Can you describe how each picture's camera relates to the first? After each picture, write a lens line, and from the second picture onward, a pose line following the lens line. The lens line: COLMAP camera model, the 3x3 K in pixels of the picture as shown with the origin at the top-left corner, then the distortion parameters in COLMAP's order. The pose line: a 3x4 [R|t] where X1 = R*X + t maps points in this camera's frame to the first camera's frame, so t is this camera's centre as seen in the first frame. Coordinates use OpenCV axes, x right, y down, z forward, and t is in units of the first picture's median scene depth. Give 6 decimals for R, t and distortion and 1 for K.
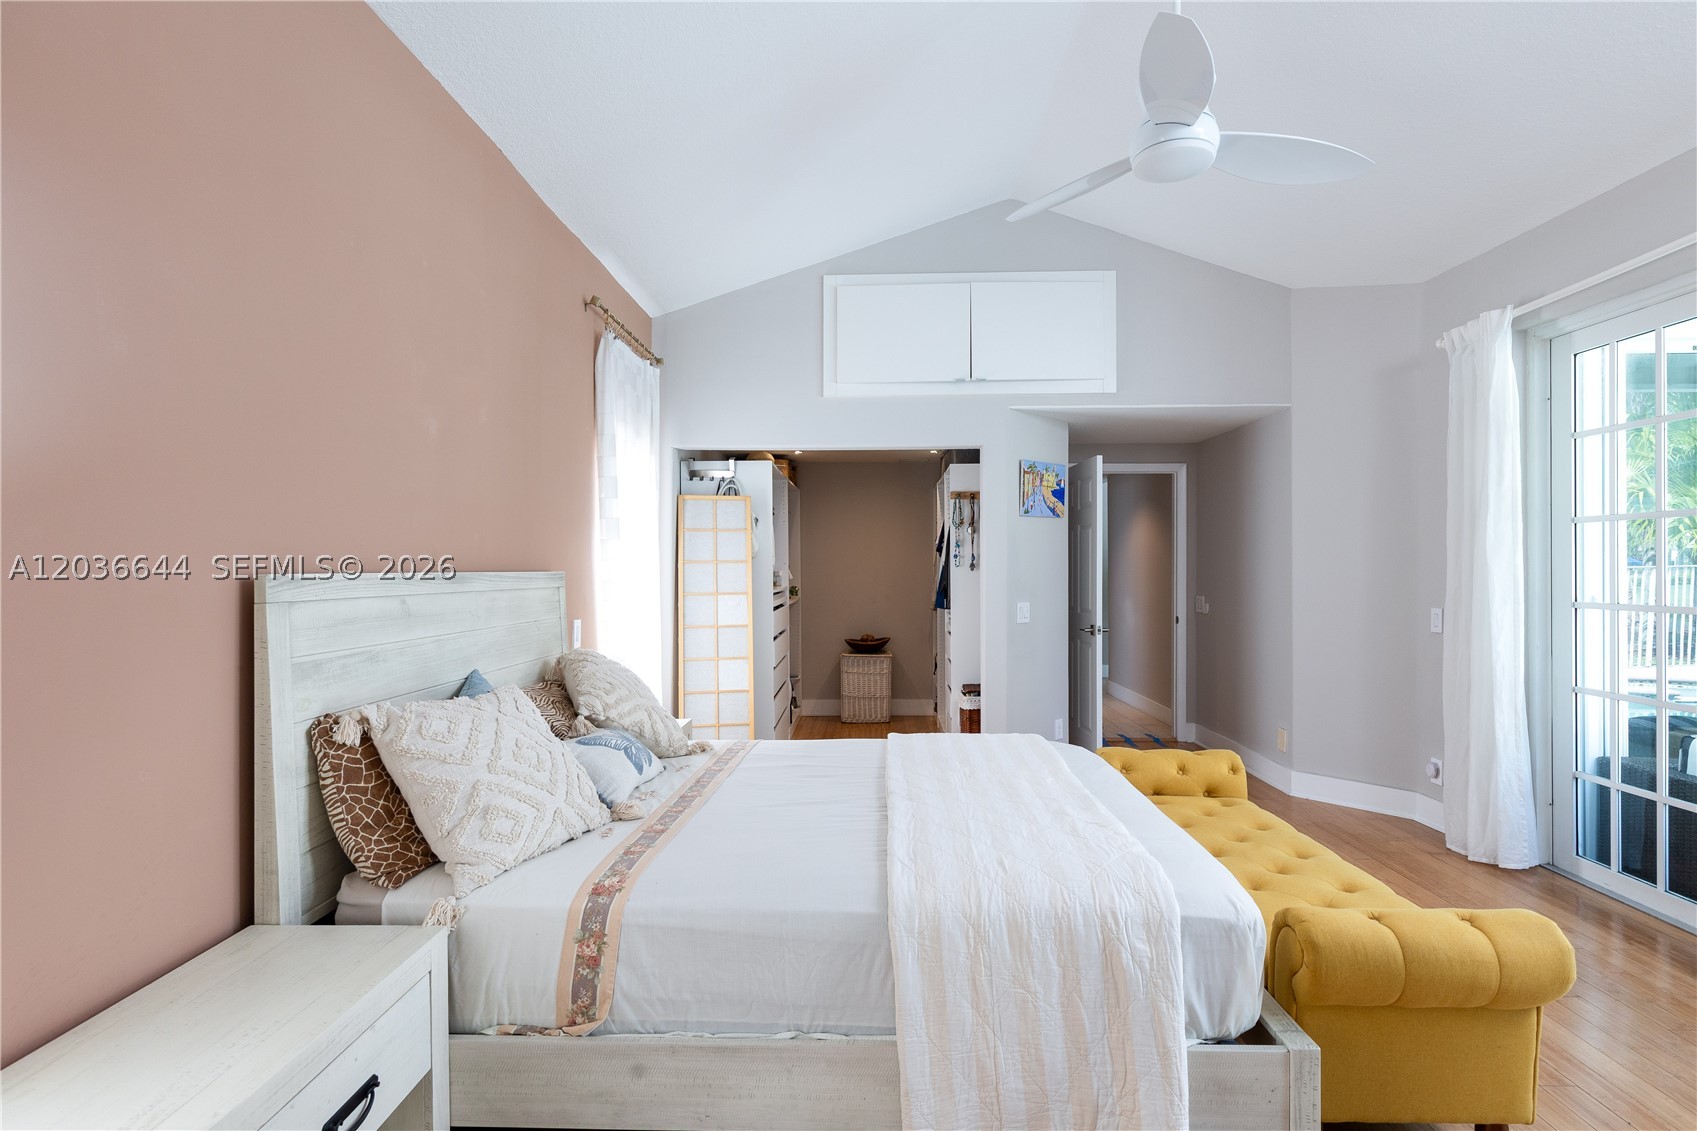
lens RADIAL K [[798.1, 0, 855.3], [0, 798.1, 565.6], [0, 0, 1]] dist [-0.001009, 0.000719]
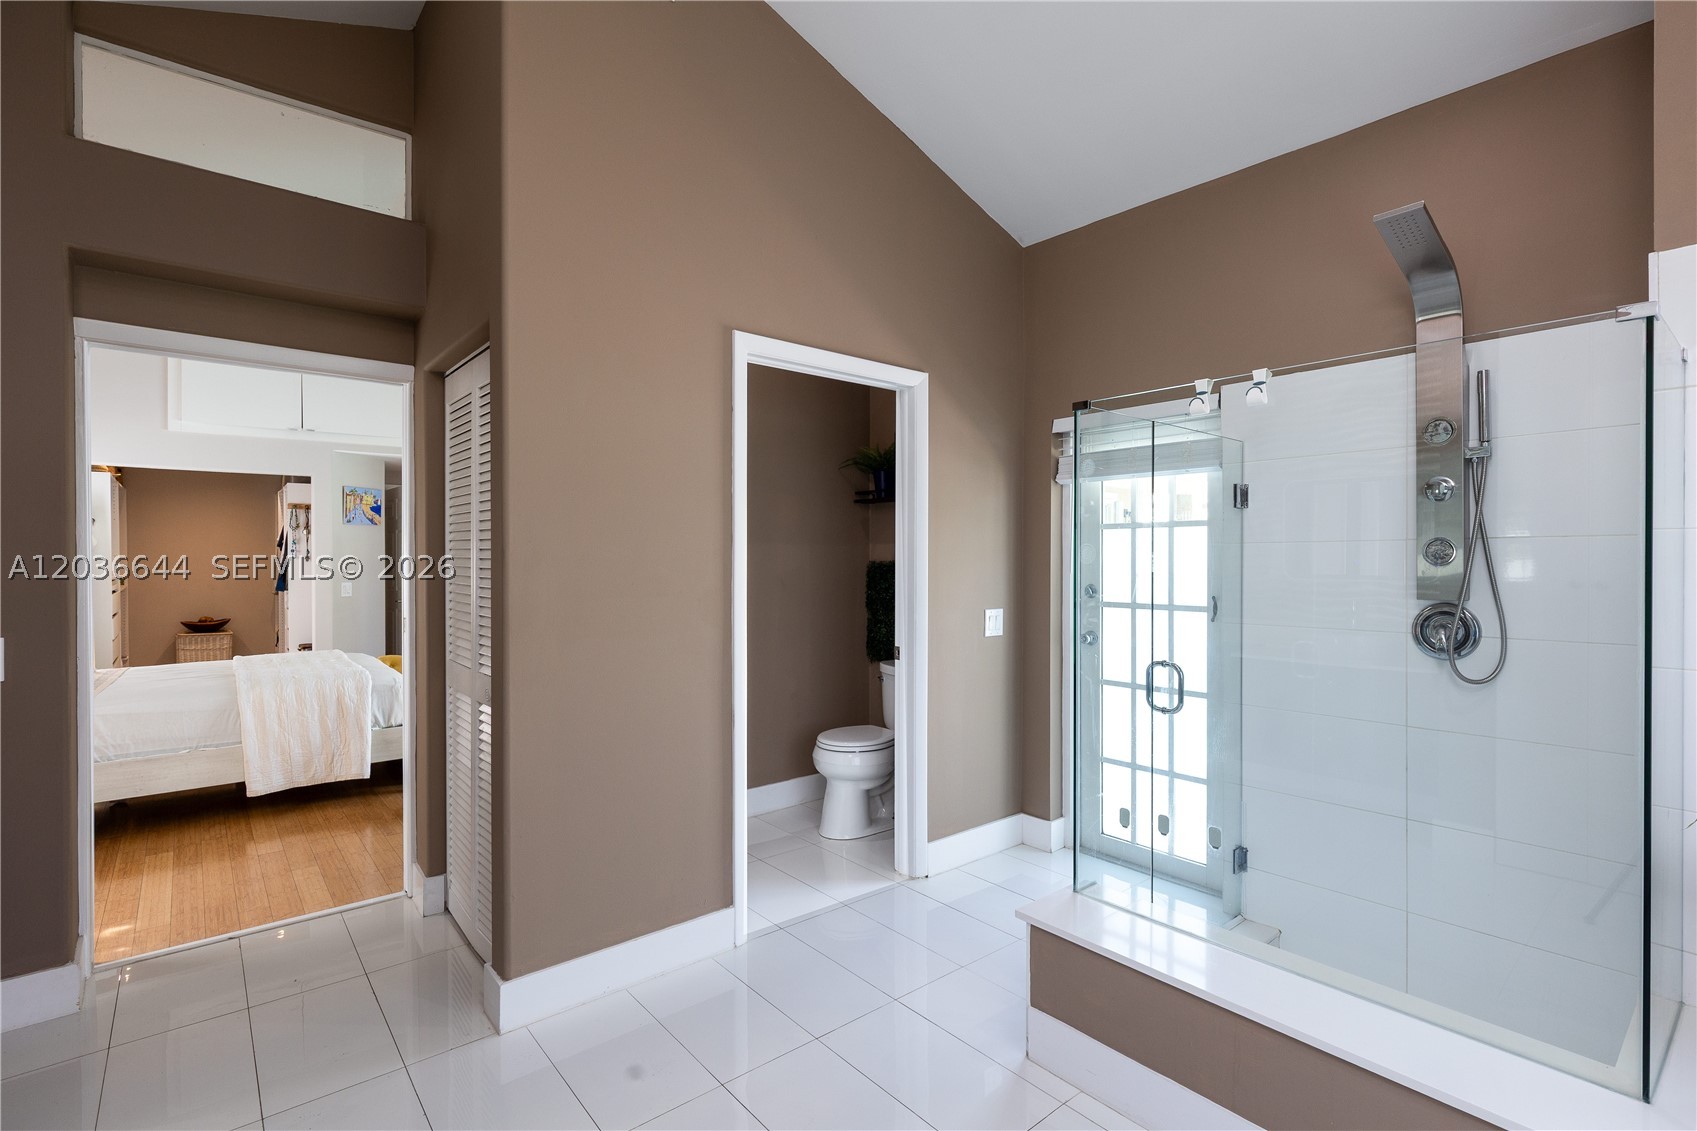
lens RADIAL K [[798.1, 0, 855.3], [0, 798.1, 565.6], [0, 0, 1]] dist [-0.001009, 0.000719]
pose [[0.755816, -0.004310, 0.654770, -0.043279], [-0.001197, 0.999968, 0.007964, 0.001500], [-0.654783, -0.006803, 0.755786, -0.713805]]
